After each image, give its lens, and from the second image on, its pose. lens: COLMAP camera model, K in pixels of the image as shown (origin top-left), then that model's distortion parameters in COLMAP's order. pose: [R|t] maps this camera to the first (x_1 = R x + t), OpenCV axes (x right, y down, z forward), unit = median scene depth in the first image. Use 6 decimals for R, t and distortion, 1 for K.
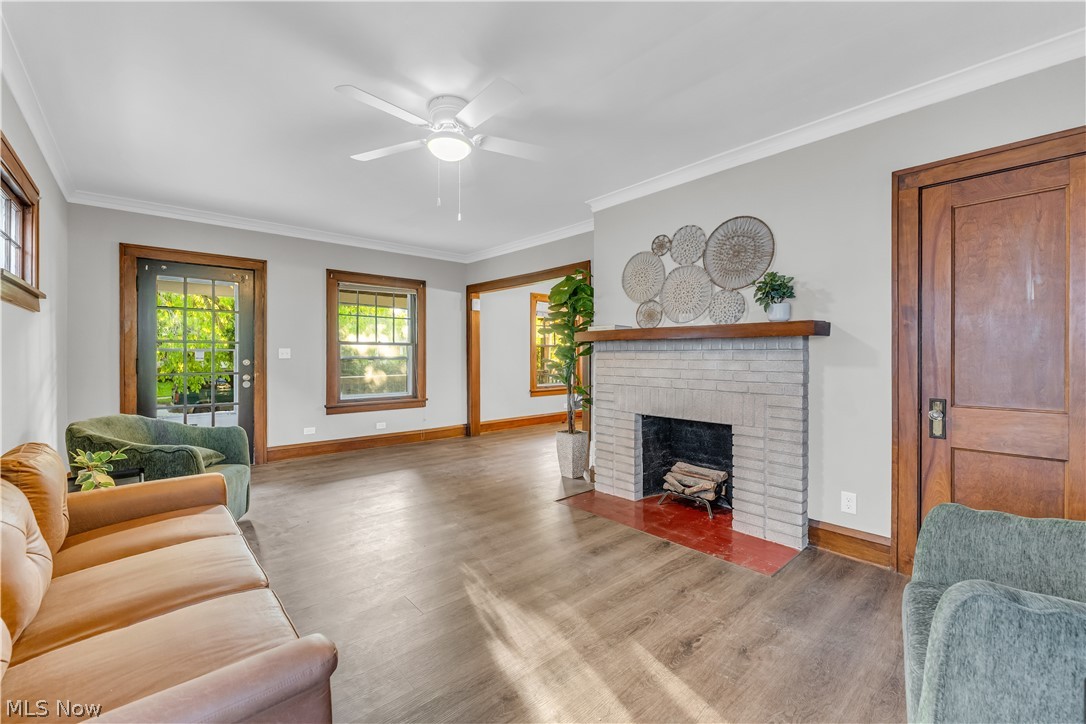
lens RADIAL K [[440.9, 0, 543.0], [0, 440.9, 362.0], [0, 0, 1]] dist [-0.000770, -0.000034]
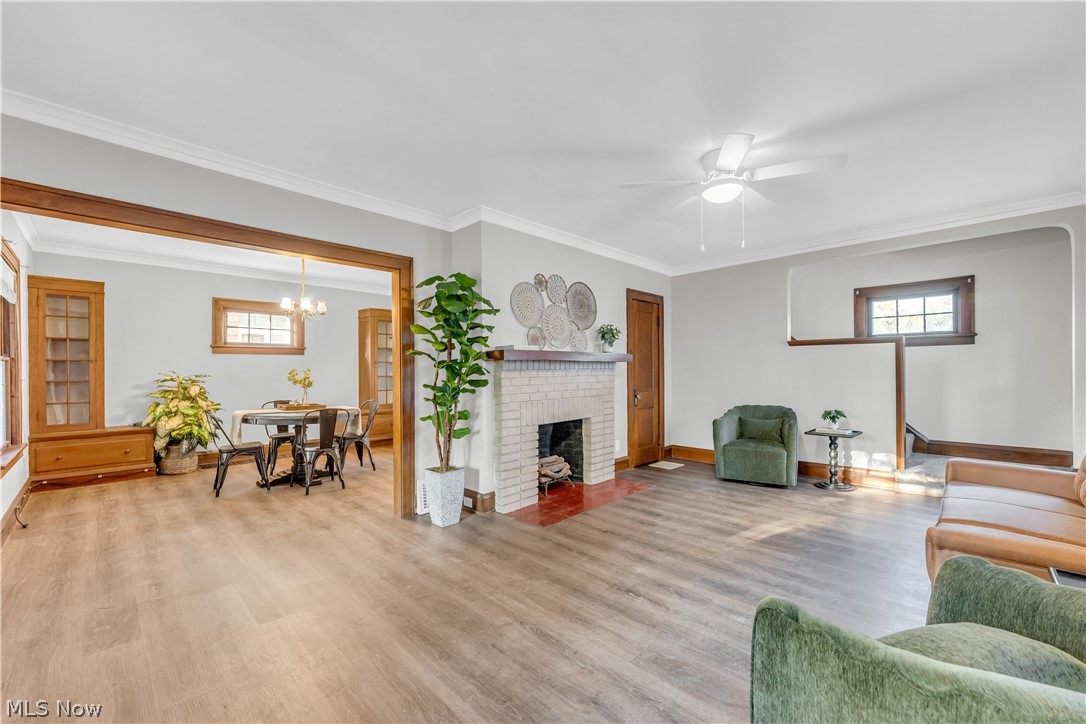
lens RADIAL K [[440.9, 0, 543.0], [0, 440.9, 362.0], [0, 0, 1]] dist [-0.000770, -0.000034]
pose [[-0.065705, 0.009861, 0.997790, -0.976956], [0.018109, 0.999798, -0.008688, -0.036917], [-0.997675, 0.017498, -0.065870, 1.121110]]
